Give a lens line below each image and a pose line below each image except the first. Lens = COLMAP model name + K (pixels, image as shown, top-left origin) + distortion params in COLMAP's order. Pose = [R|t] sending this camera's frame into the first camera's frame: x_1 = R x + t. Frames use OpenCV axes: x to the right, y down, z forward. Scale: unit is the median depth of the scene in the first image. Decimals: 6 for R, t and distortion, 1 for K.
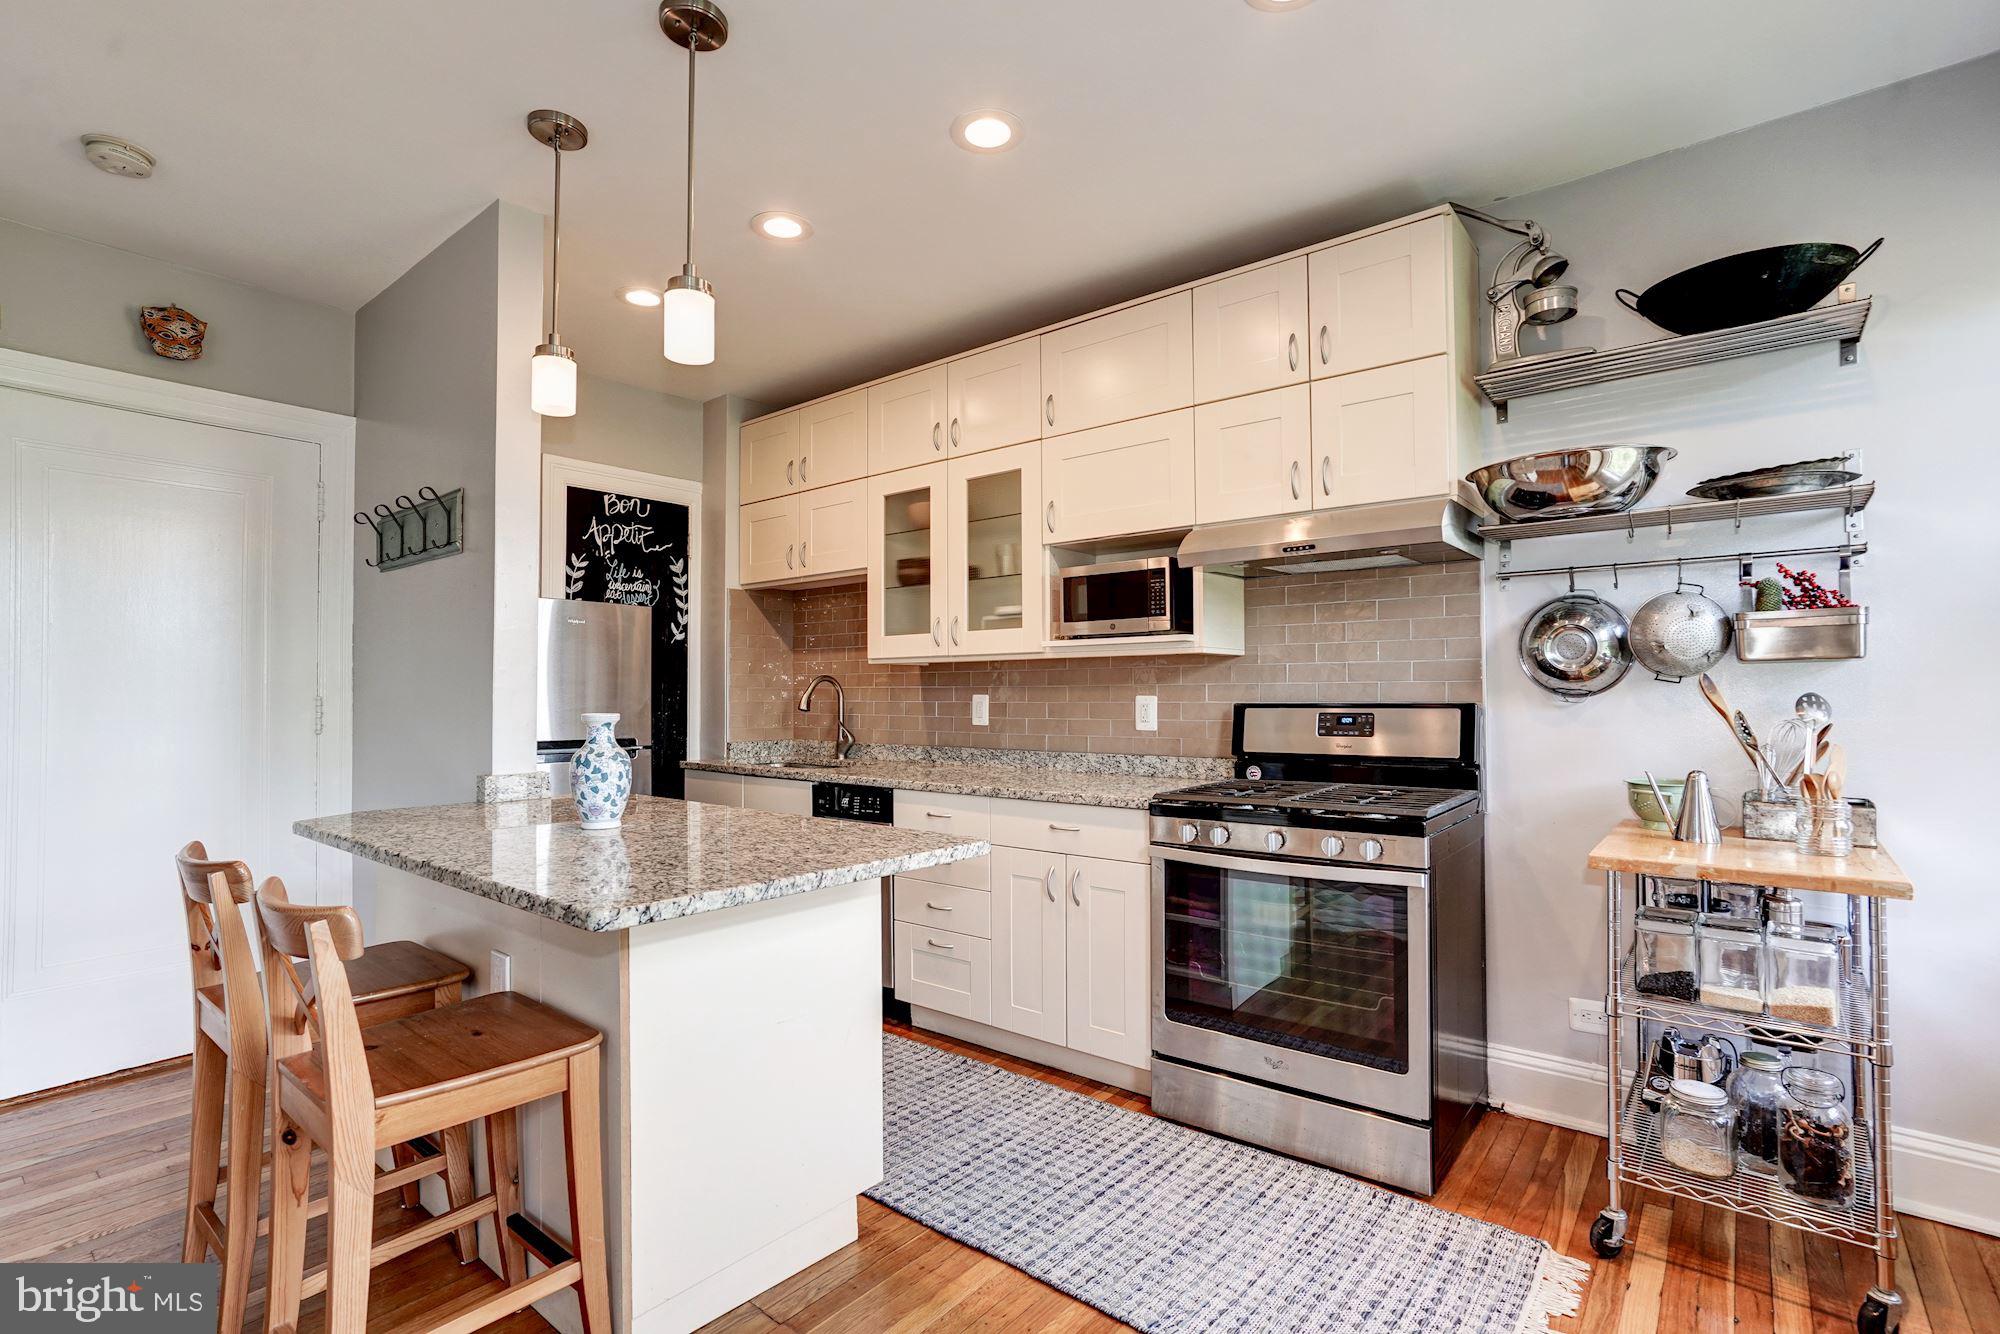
lens RADIAL K [[922.5, 0, 940.8], [0, 922.5, 674.3], [0, 0, 1]] dist [-0.031781, 0.013904]
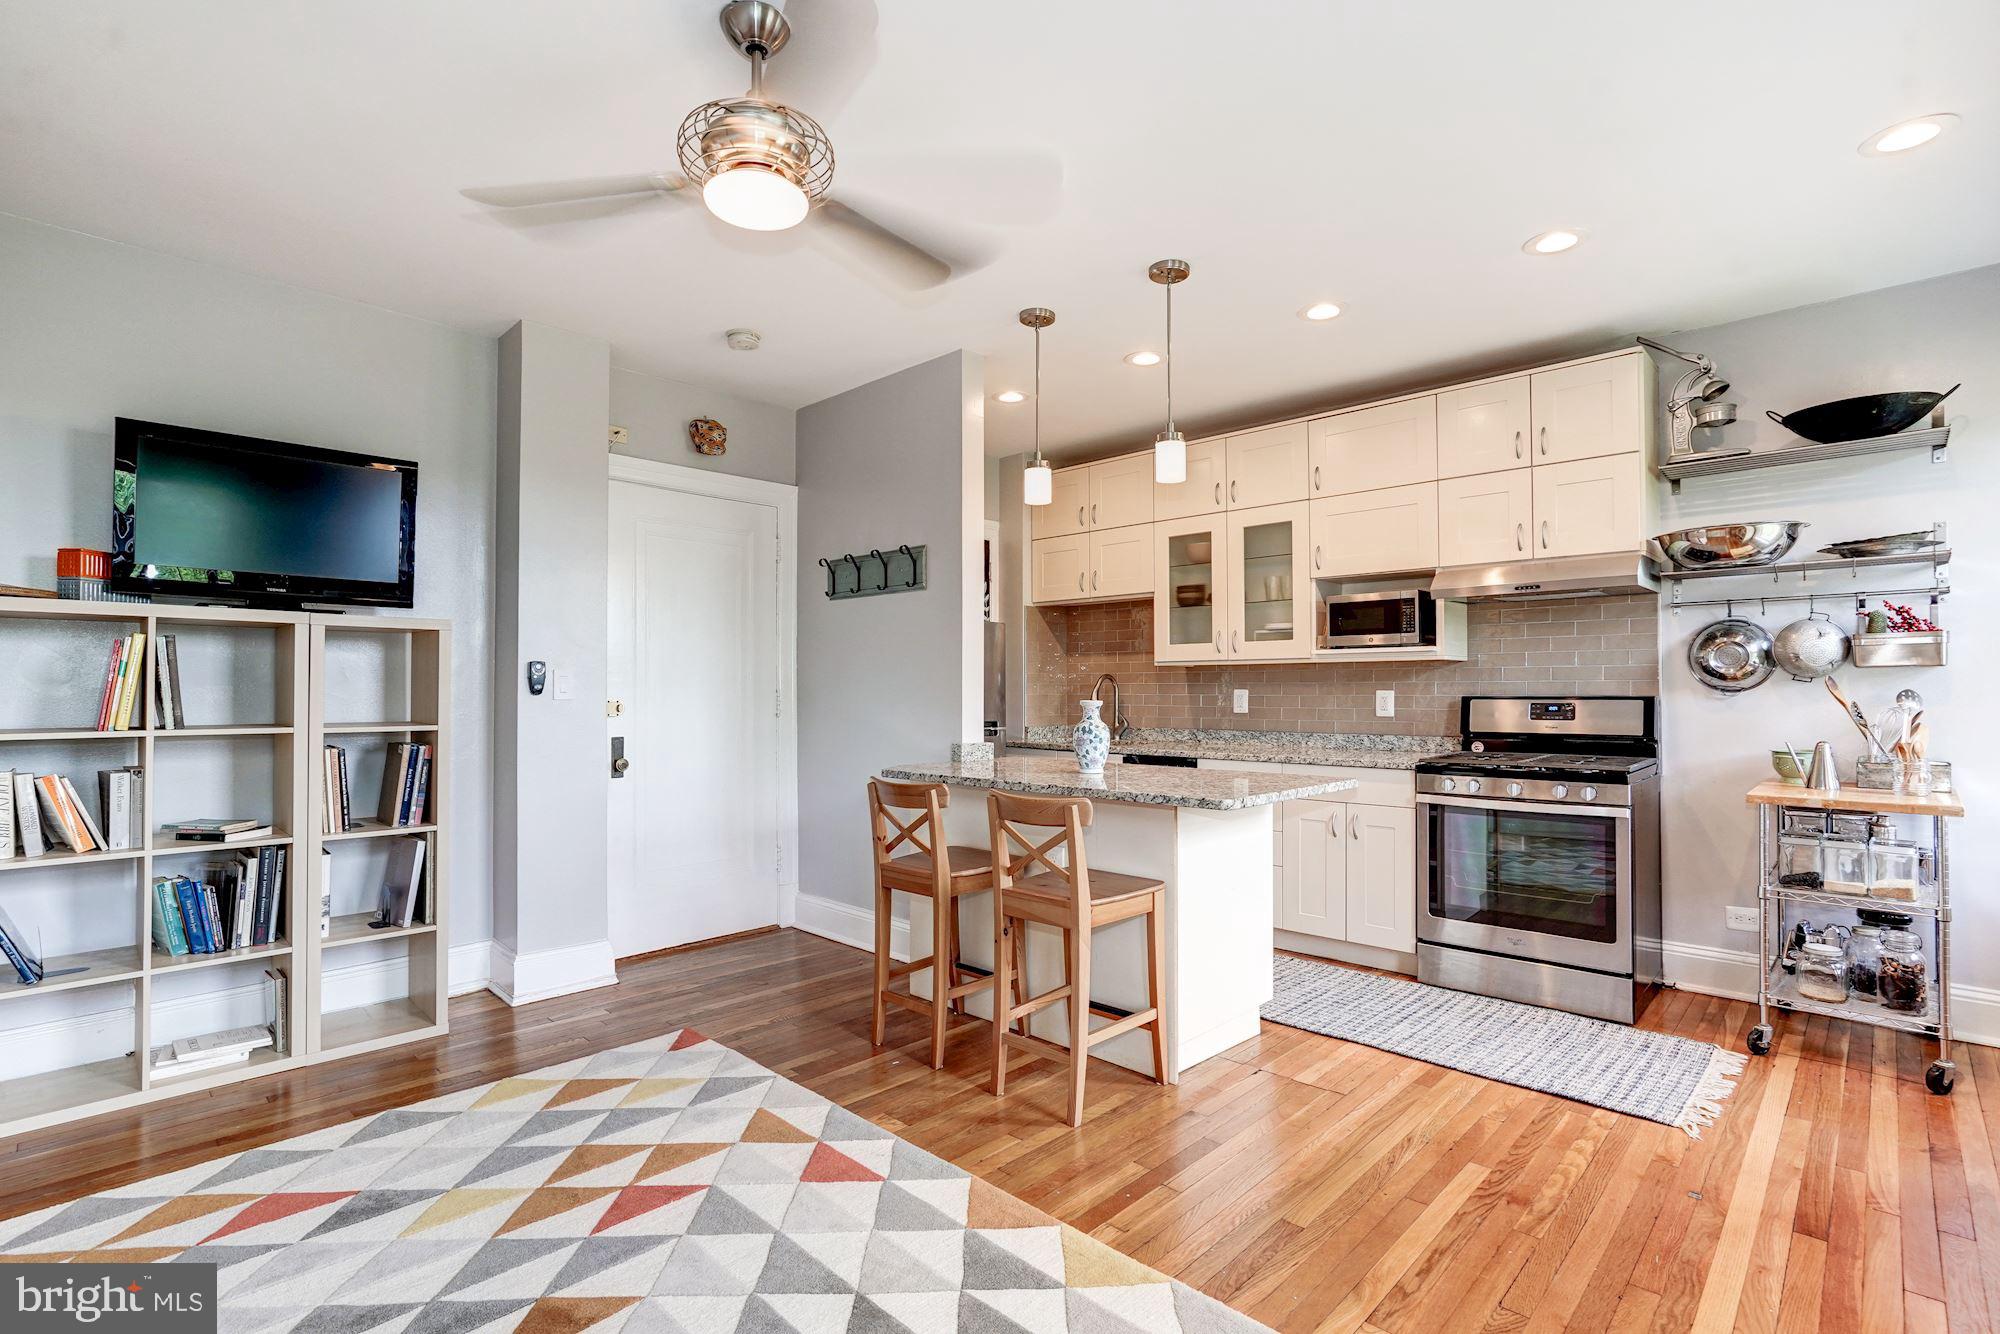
lens RADIAL K [[922.5, 0, 954.3], [0, 922.5, 676.0], [0, 0, 1]] dist [-0.031781, 0.013904]
pose [[0.997189, 0.001167, -0.074921, -0.379103], [-0.000576, 0.999969, 0.007914, -0.009685], [0.074928, -0.007848, 0.997158, -0.467374]]
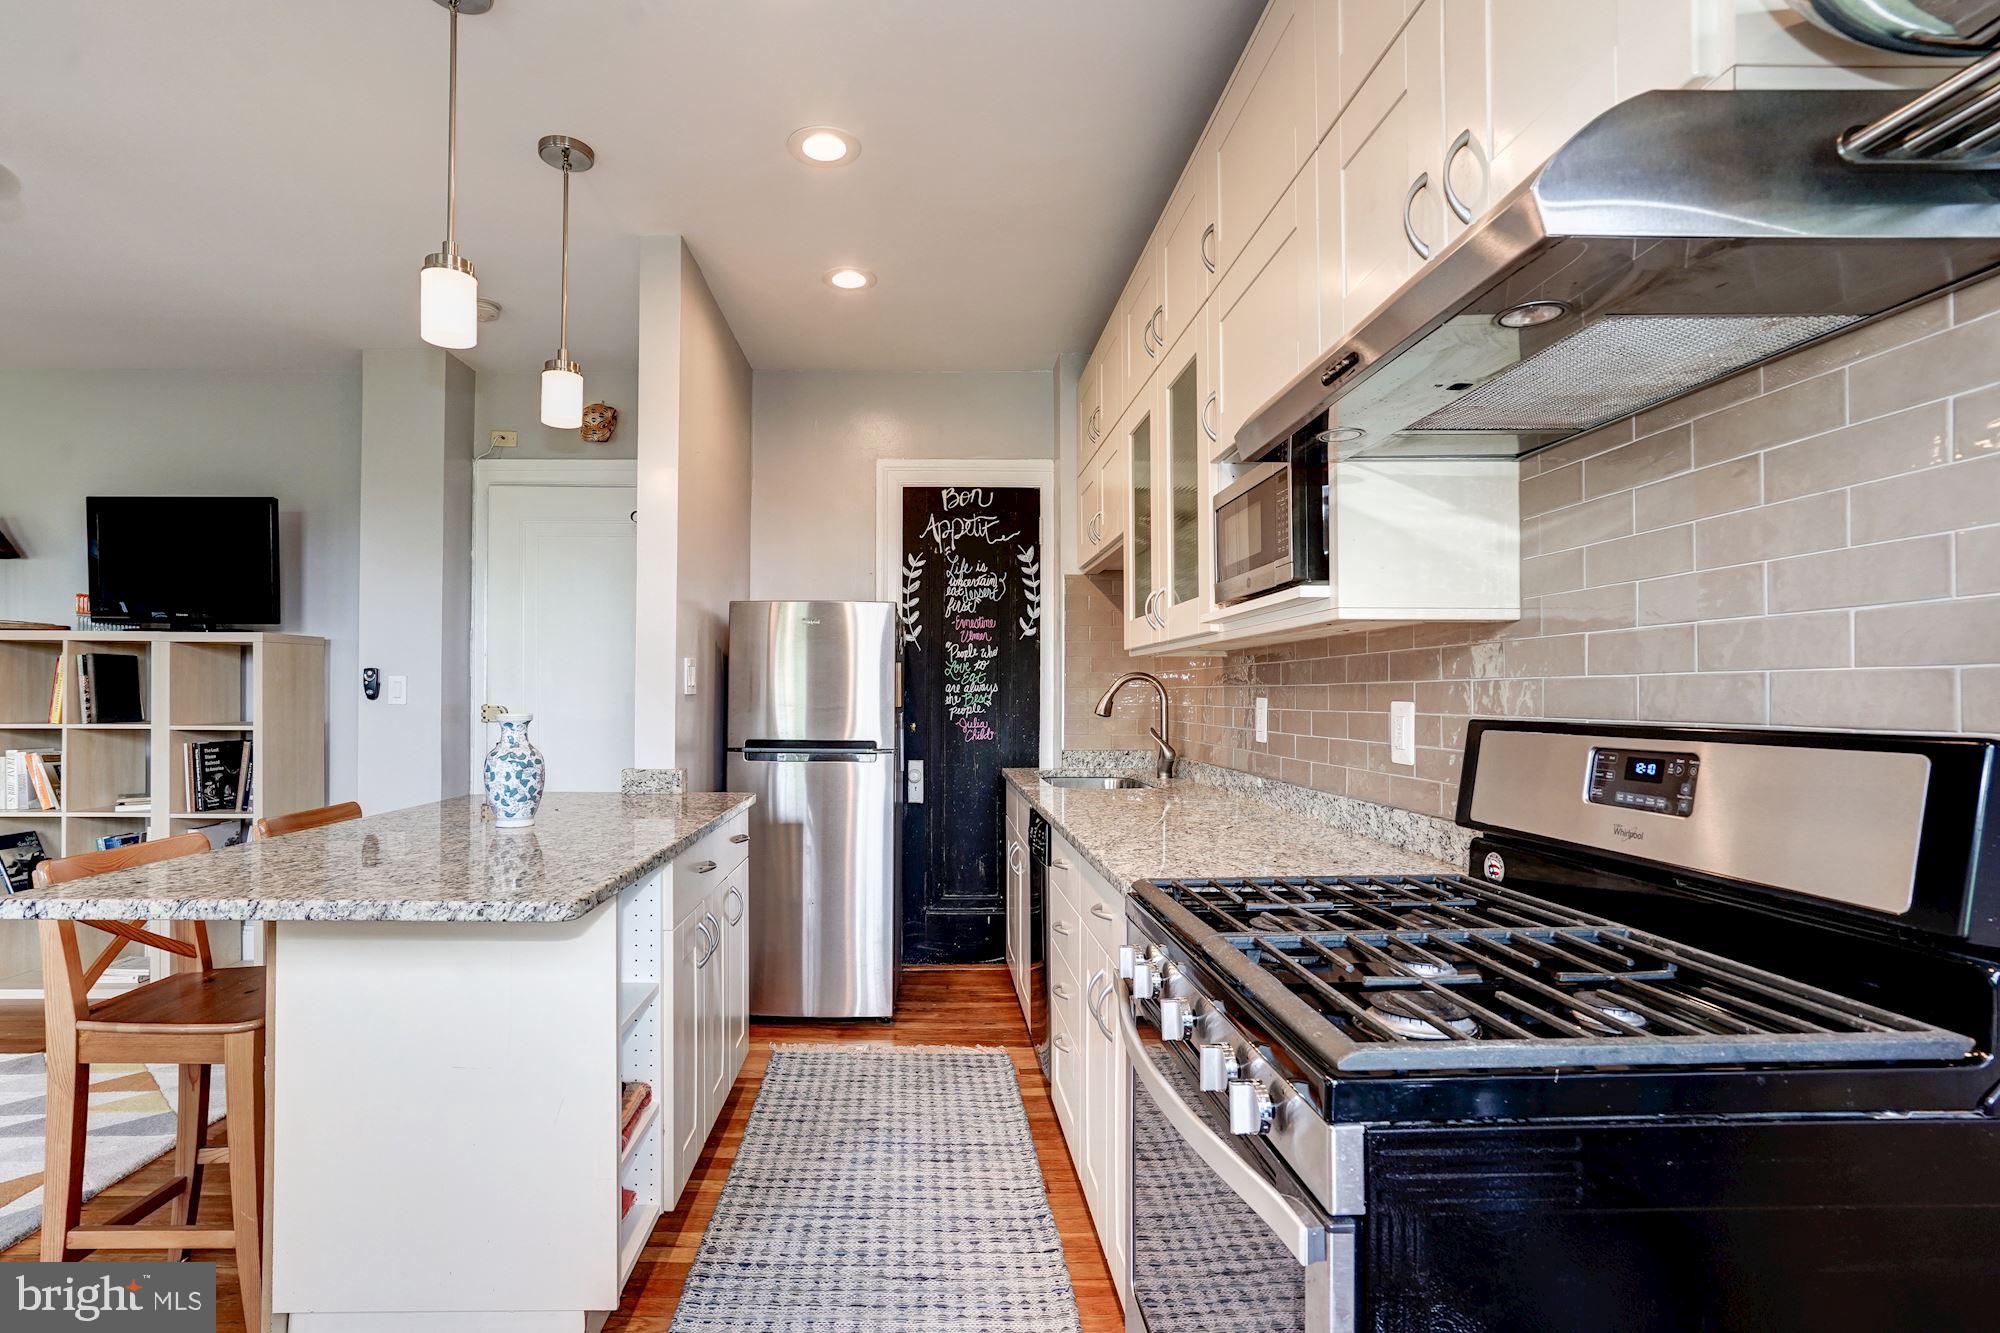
lens RADIAL K [[922.5, 0, 974.3], [0, 922.5, 687.5], [0, 0, 1]] dist [-0.031781, 0.013904]
pose [[0.664100, -0.002842, -0.747638, 0.587816], [0.015010, 0.999842, 0.009532, 0.007490], [0.747493, -0.017553, 0.664038, 0.566298]]
